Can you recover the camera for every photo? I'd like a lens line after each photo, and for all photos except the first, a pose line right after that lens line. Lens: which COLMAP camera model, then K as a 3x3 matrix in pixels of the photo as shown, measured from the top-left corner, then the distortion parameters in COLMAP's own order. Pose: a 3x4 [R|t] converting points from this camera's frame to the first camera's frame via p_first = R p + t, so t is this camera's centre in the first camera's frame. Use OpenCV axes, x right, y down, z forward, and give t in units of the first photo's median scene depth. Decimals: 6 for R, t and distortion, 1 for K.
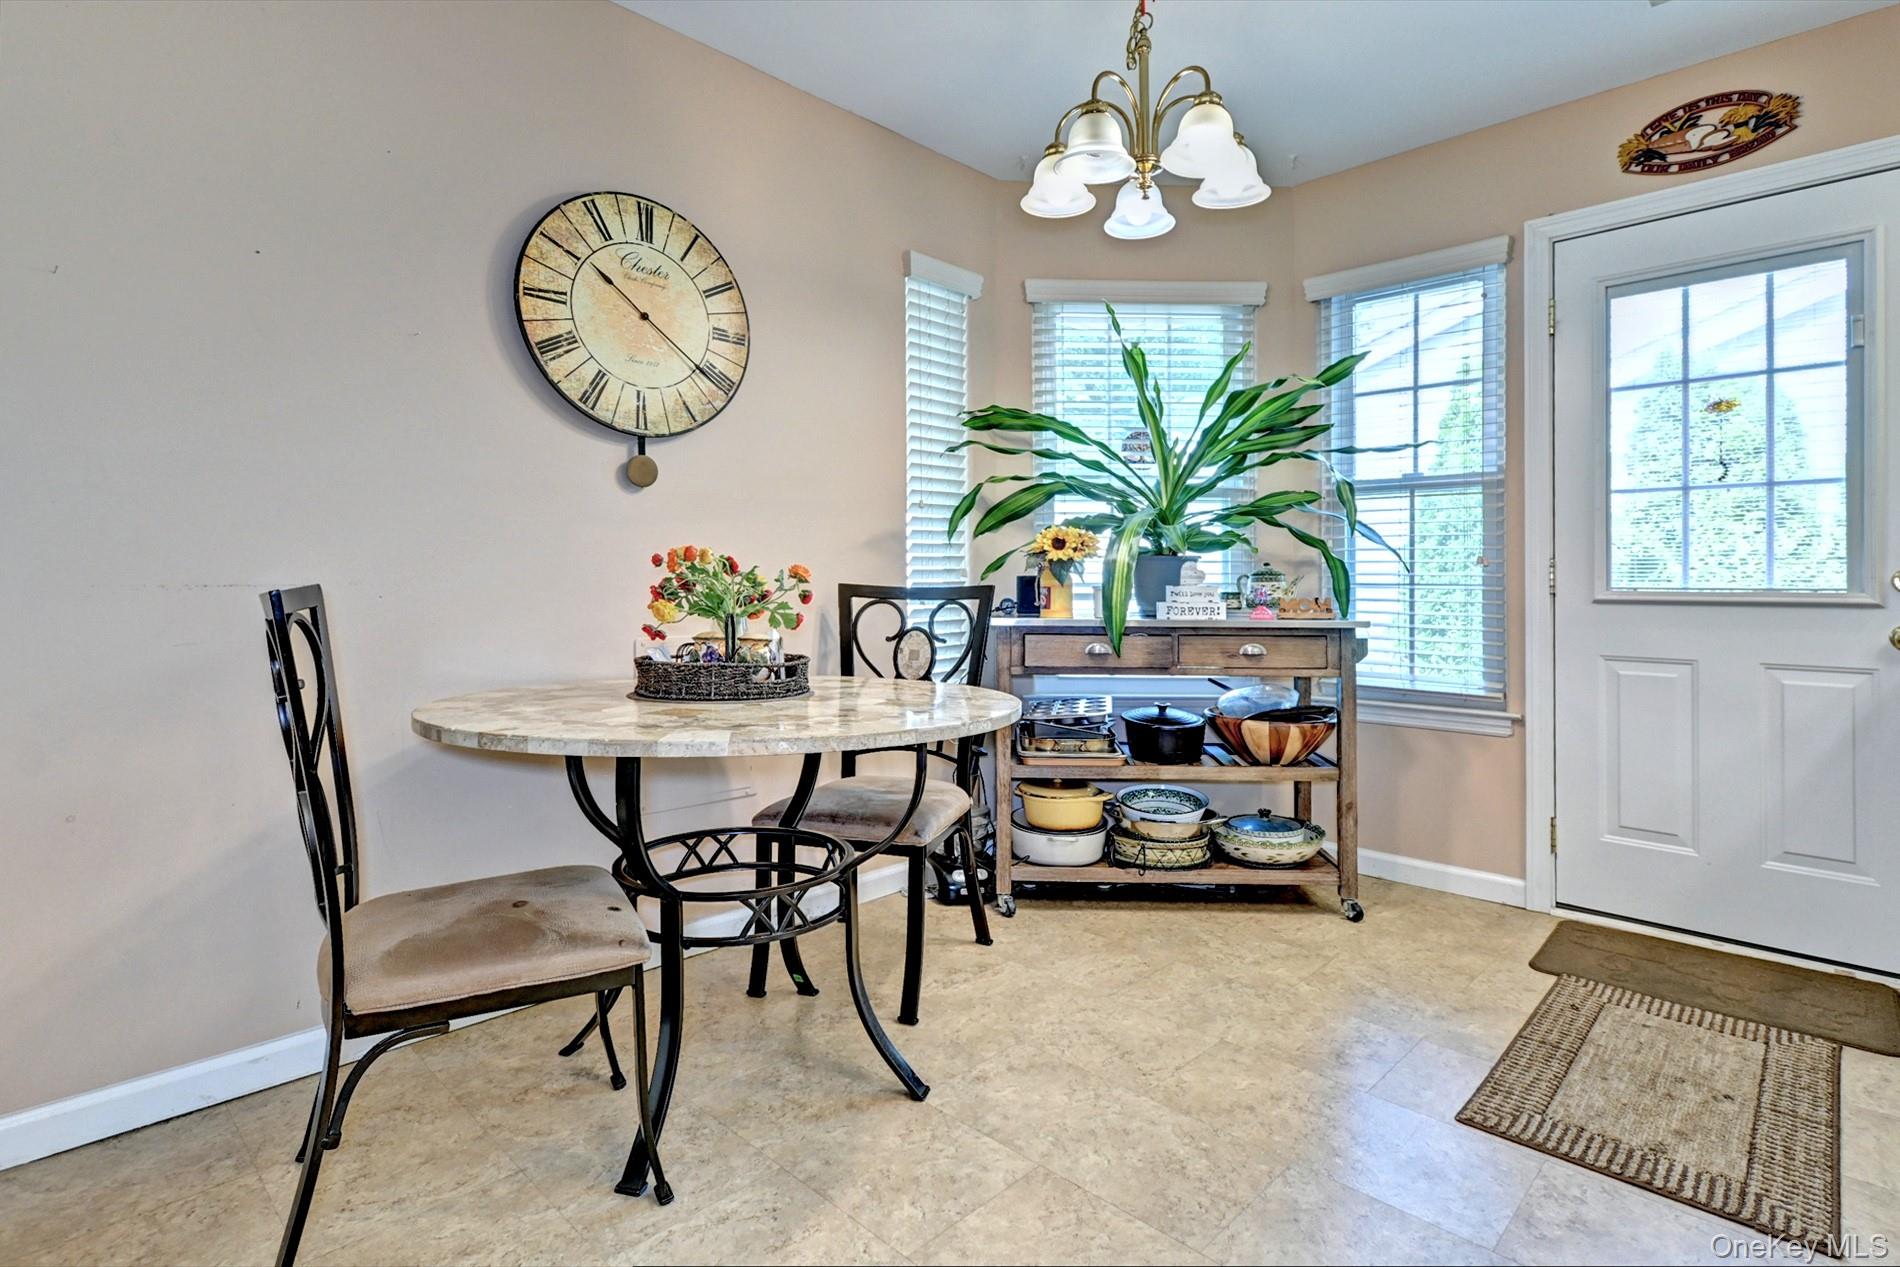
lens RADIAL K [[918.2, 0, 953.2], [0, 918.2, 580.1], [0, 0, 1]] dist [-0.001687, -0.000153]
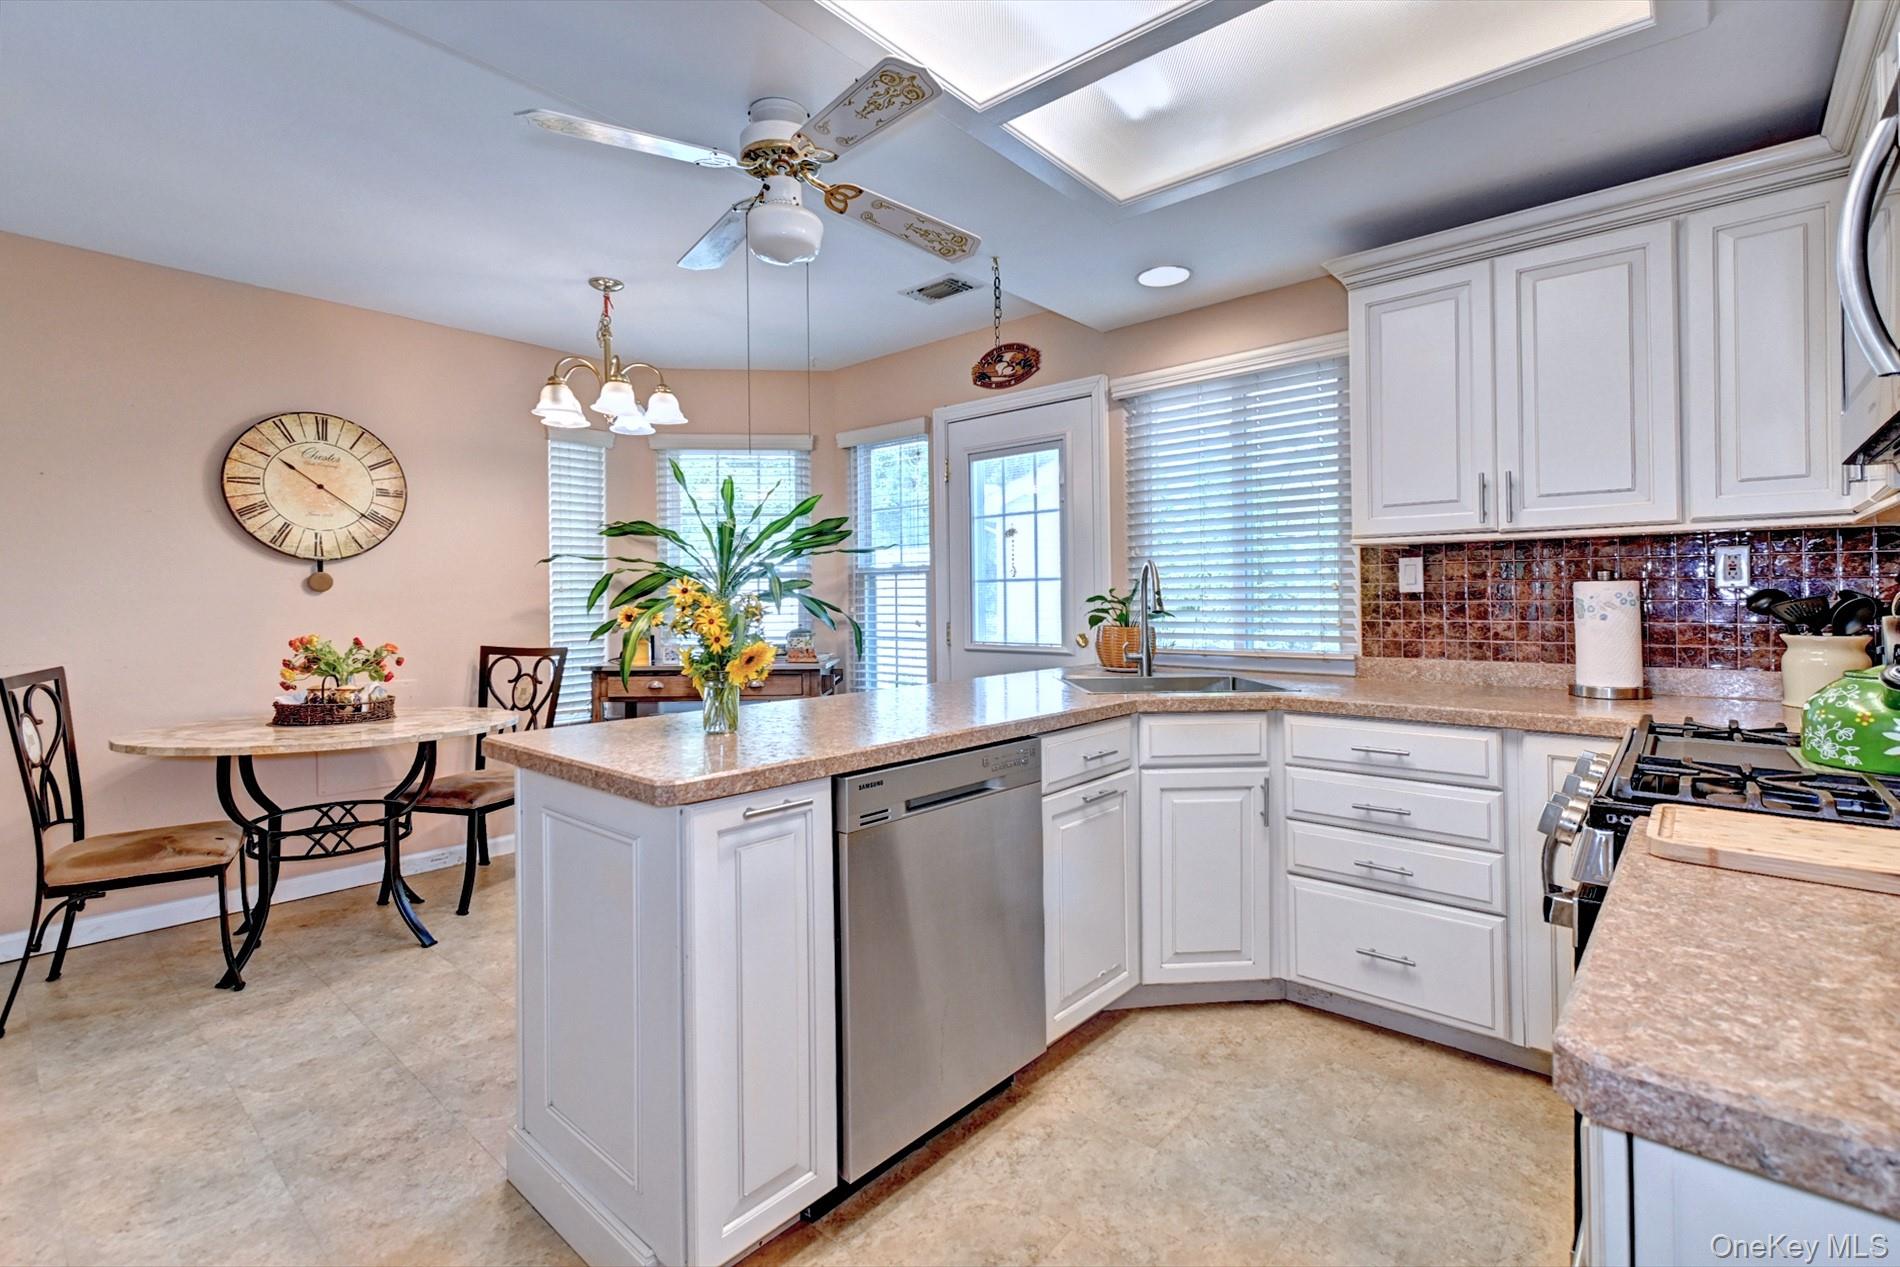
lens RADIAL K [[852.6, 0, 955.7], [0, 852.6, 585.7], [0, 0, 1]] dist [0.004239, 0.000145]
pose [[0.998545, -0.010979, 0.052789, 0.658941], [0.011926, 0.999773, -0.017673, -0.068587], [-0.052583, 0.018277, 0.998449, -0.526920]]
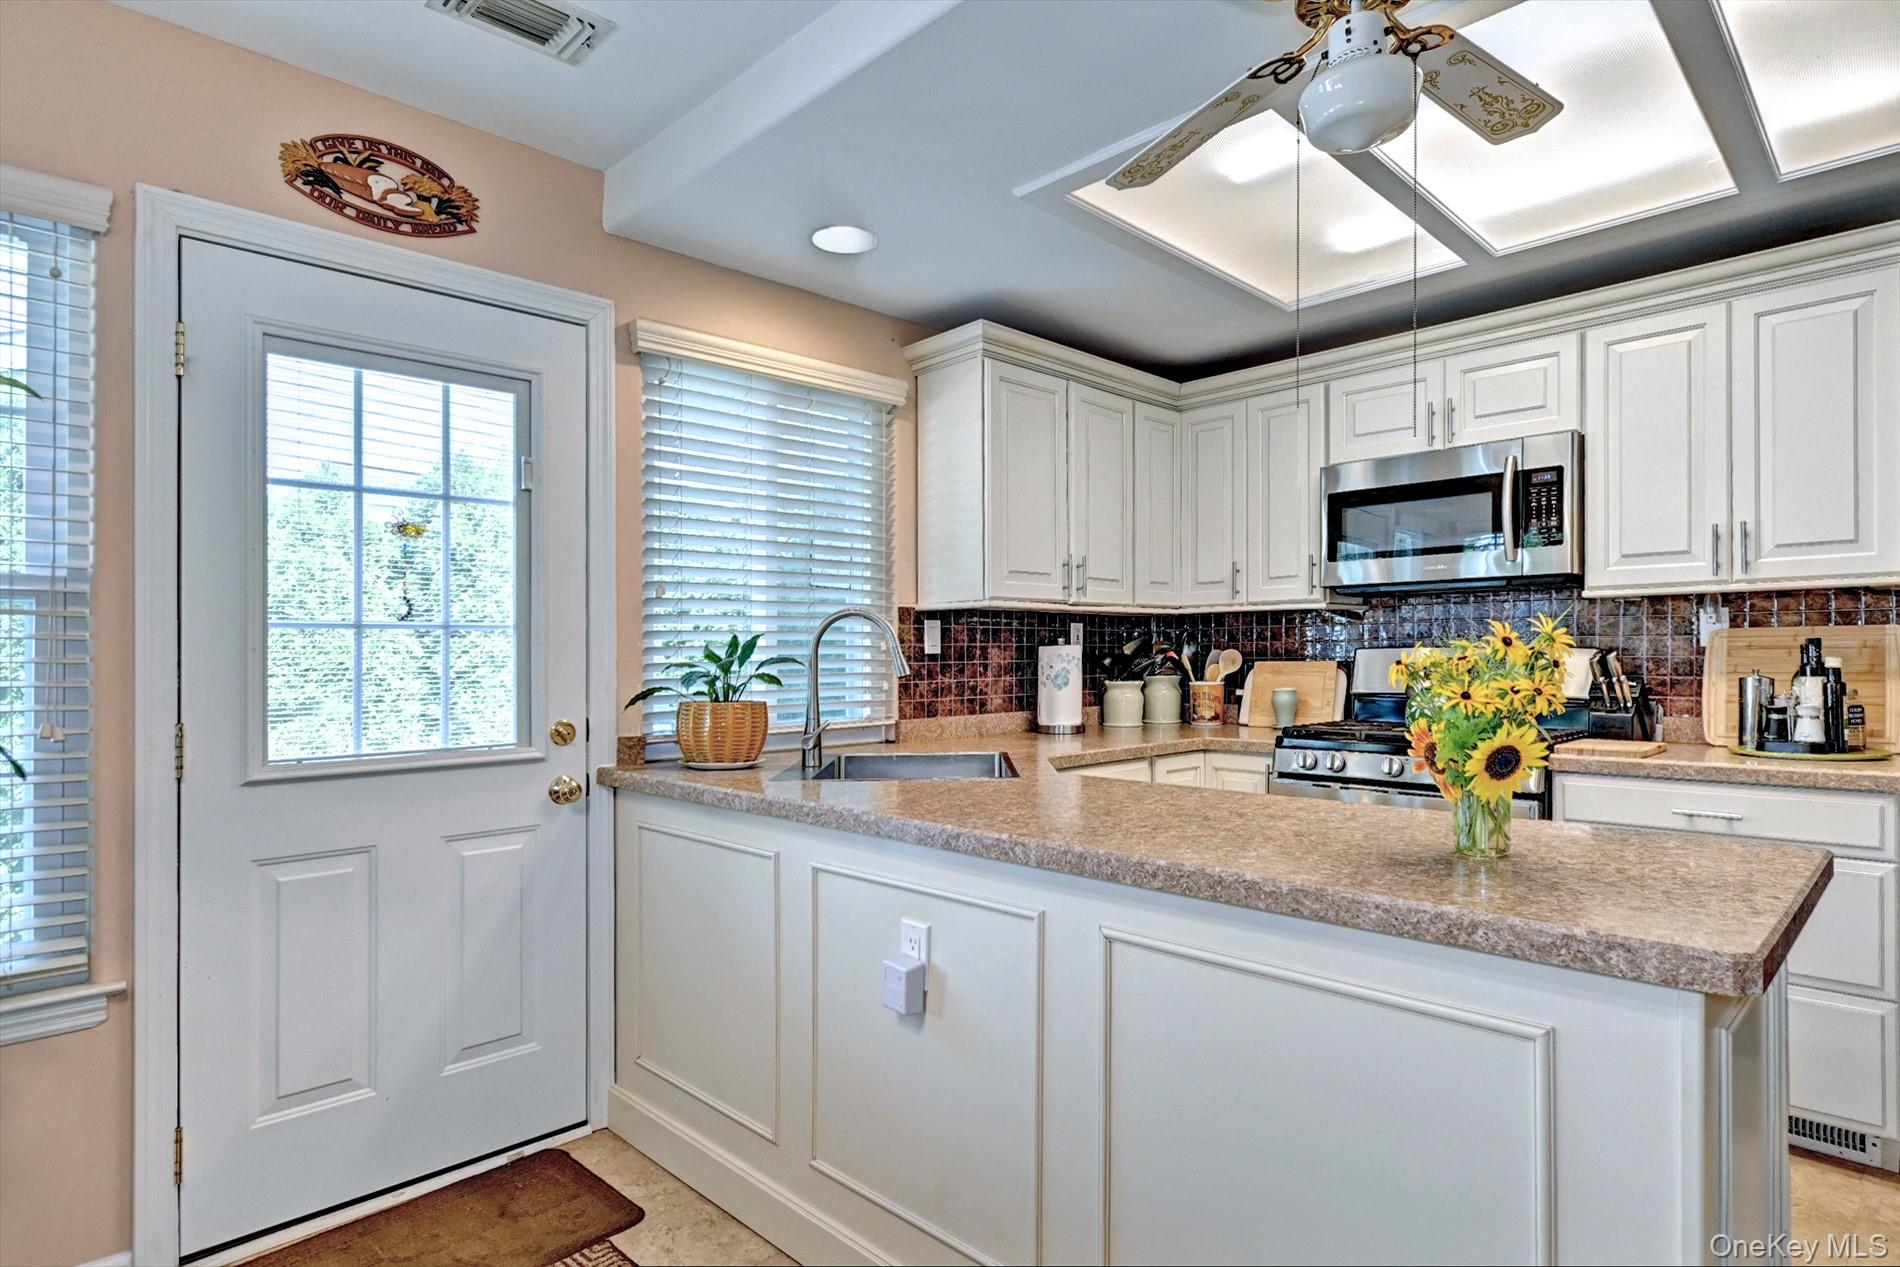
lens RADIAL K [[1018.3, 0, 1000.1], [0, 1018.3, 637.9], [0, 0, 1]] dist [-0.002506, -0.000232]
pose [[-0.001035, 0.012901, 0.999916, -0.067567], [0.013355, 0.999828, -0.012886, -0.074797], [-0.999910, 0.013341, -0.001207, 0.476903]]
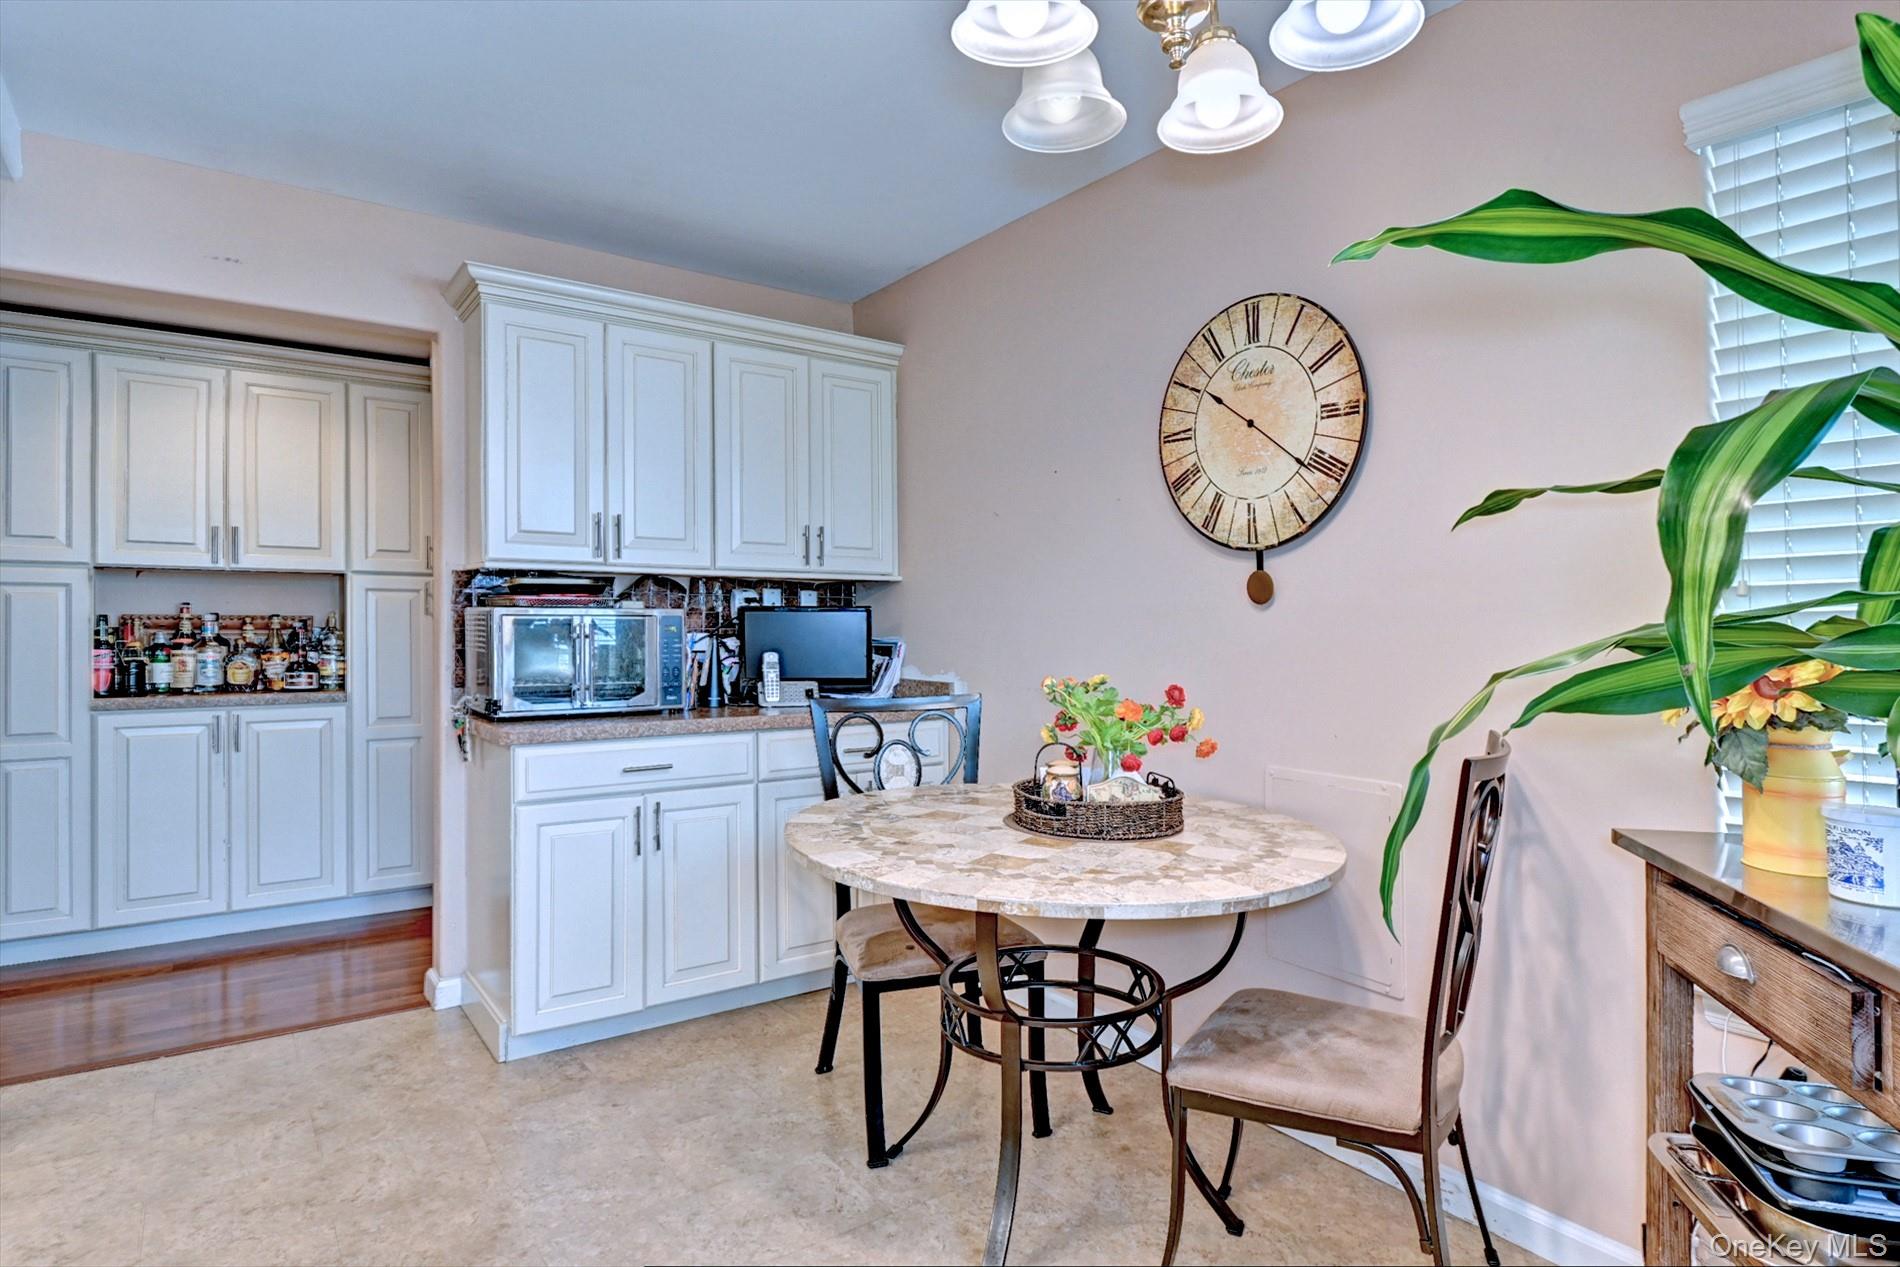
lens RADIAL K [[1041.4, 0, 954.8], [0, 1041.4, 625.0], [0, 0, 1]] dist [0.000012, -0.000854]
pose [[-0.162379, -0.001945, -0.986727, 0.718512], [-0.006105, 0.999981, -0.000967, -0.073743], [0.986710, 0.005867, -0.162387, 0.824314]]
